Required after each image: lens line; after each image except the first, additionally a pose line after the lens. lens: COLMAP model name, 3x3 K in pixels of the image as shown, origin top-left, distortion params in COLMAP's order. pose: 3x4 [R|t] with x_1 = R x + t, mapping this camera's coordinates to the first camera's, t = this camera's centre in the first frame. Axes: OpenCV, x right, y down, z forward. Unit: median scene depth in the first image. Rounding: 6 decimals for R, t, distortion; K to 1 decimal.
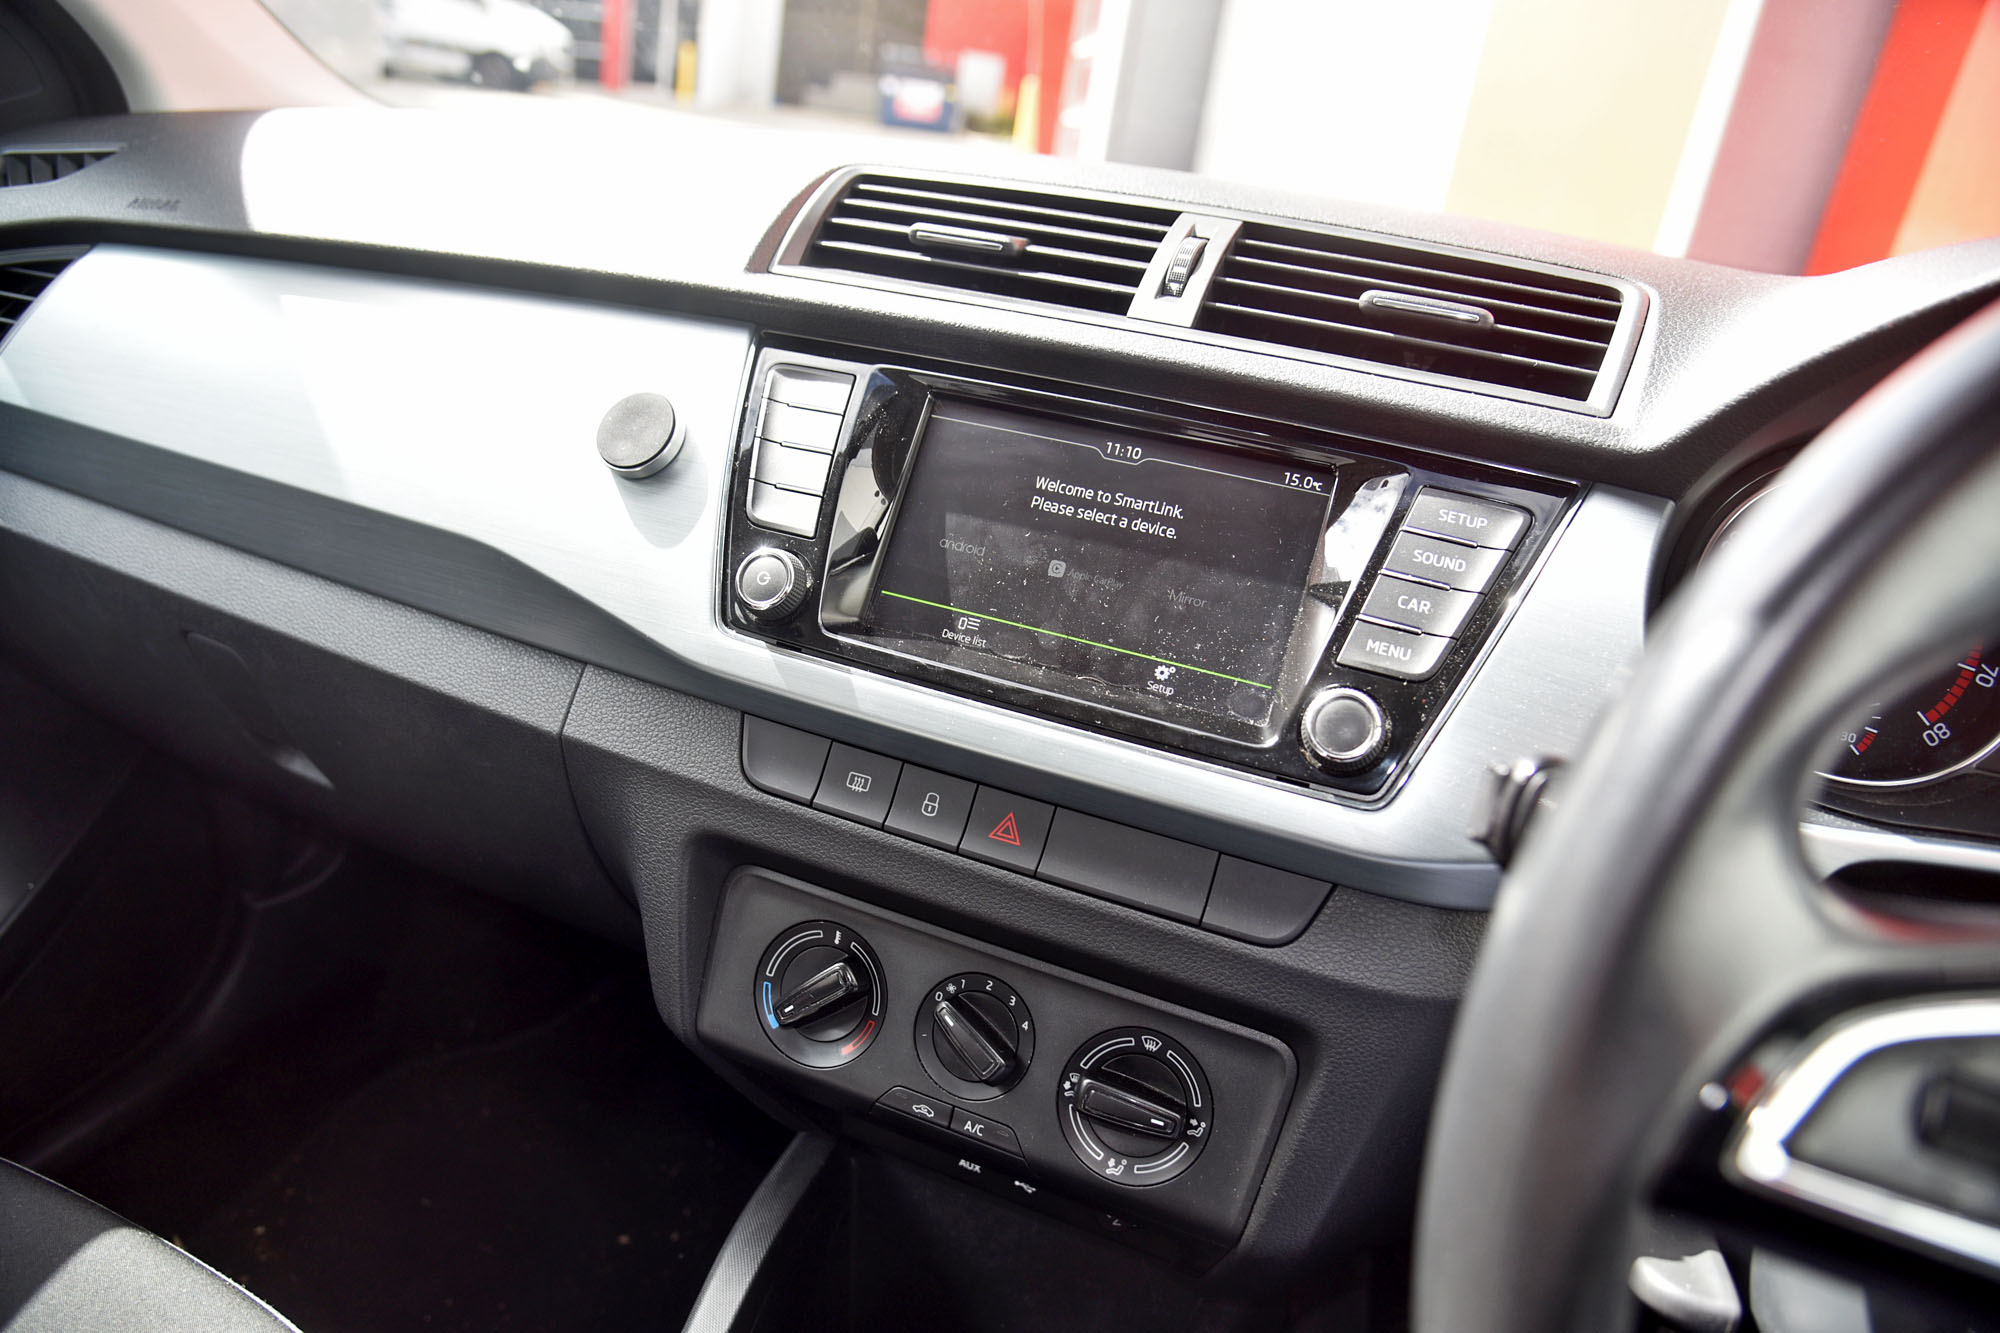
lens RADIAL K [[1319.2, 0, 997.3], [0, 1319.2, 660.7], [0, 0, 1]] dist [-0.084556, -0.000124]
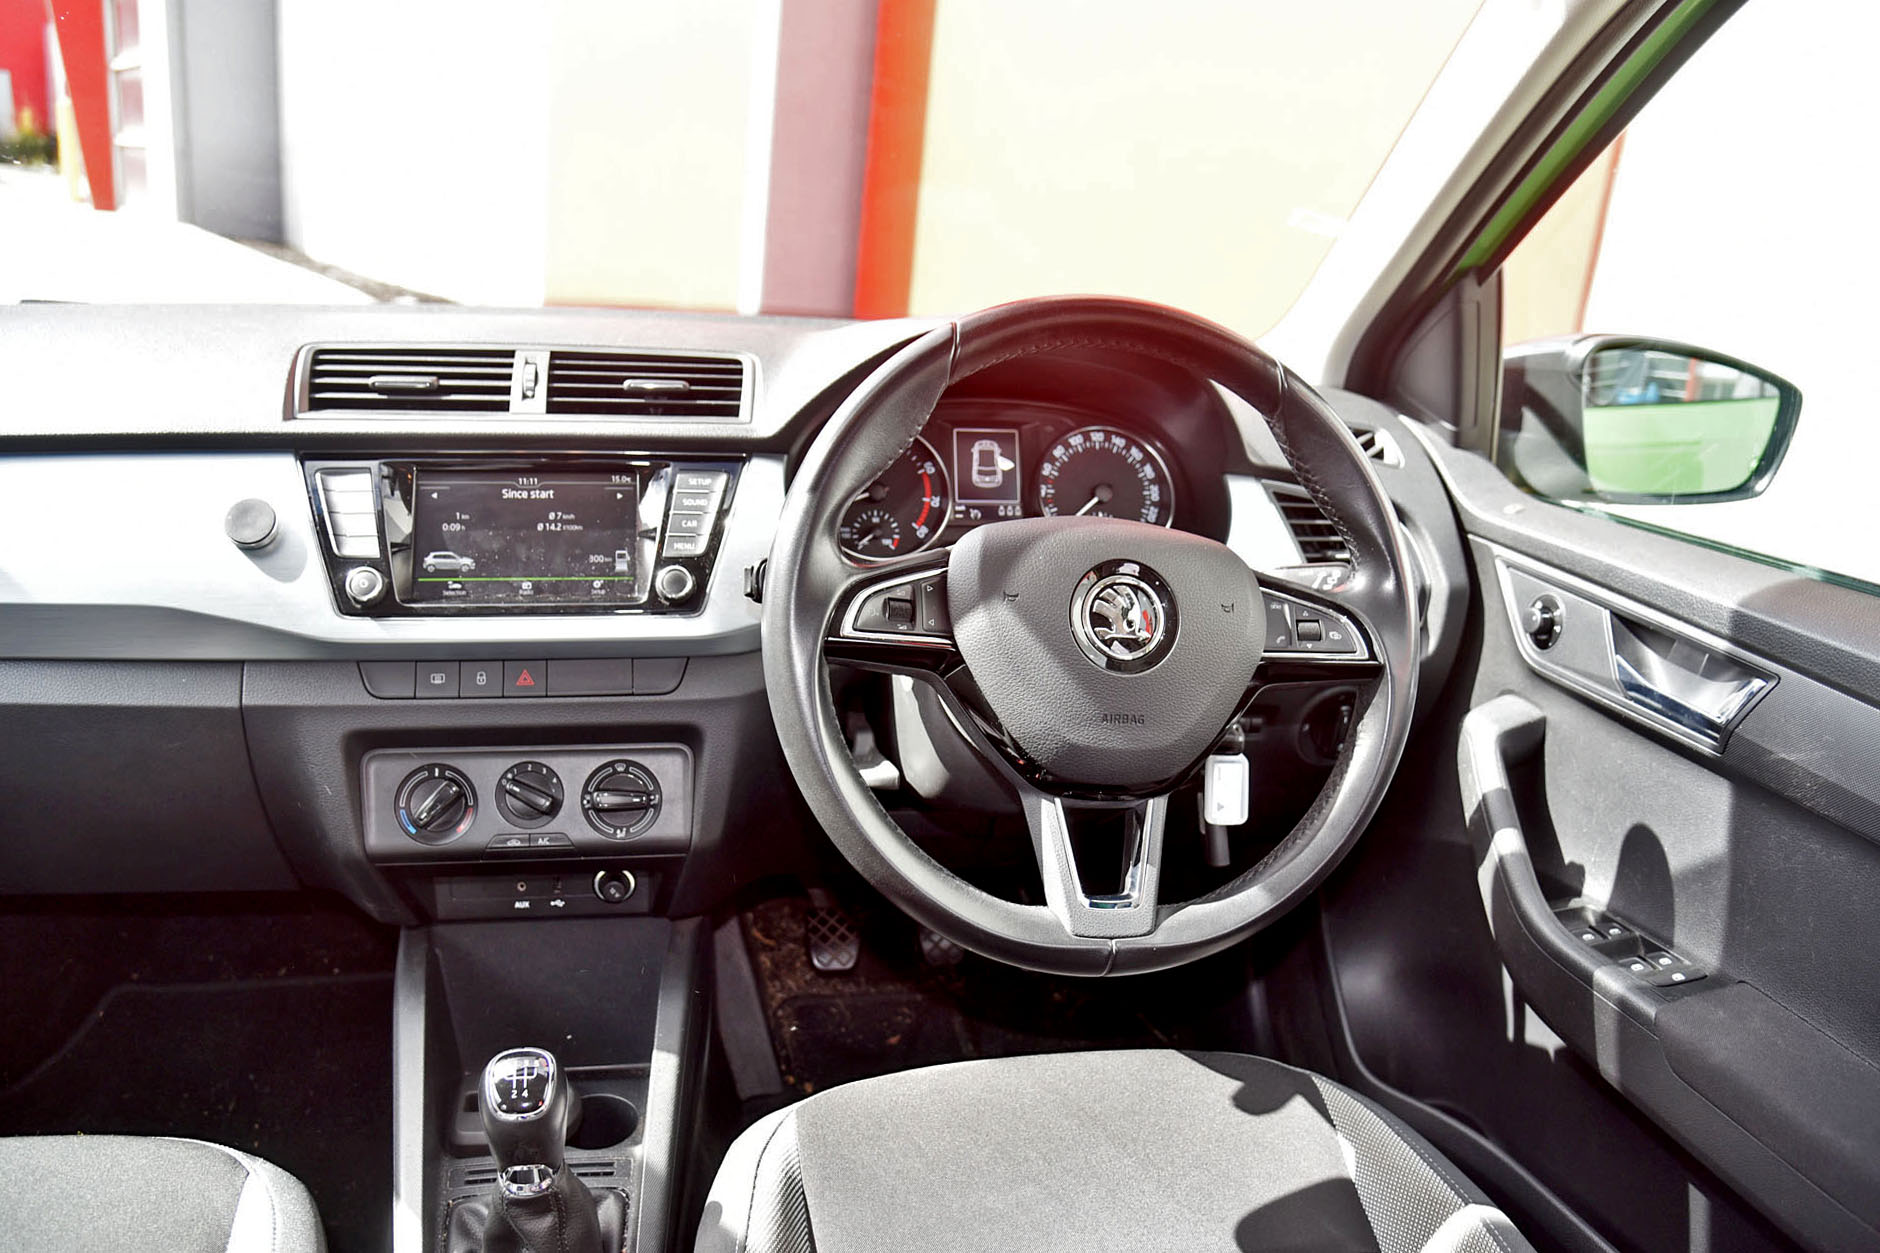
lens RADIAL K [[1240.0, 0, 937.4], [0, 1240.0, 621.1], [0, 0, 1]] dist [-0.084556, -0.000124]
pose [[0.818522, -0.239600, 0.522124, -0.404895], [0.244142, 0.967795, 0.061380, 0.078192], [-0.520015, 0.077232, 0.850658, -0.846208]]
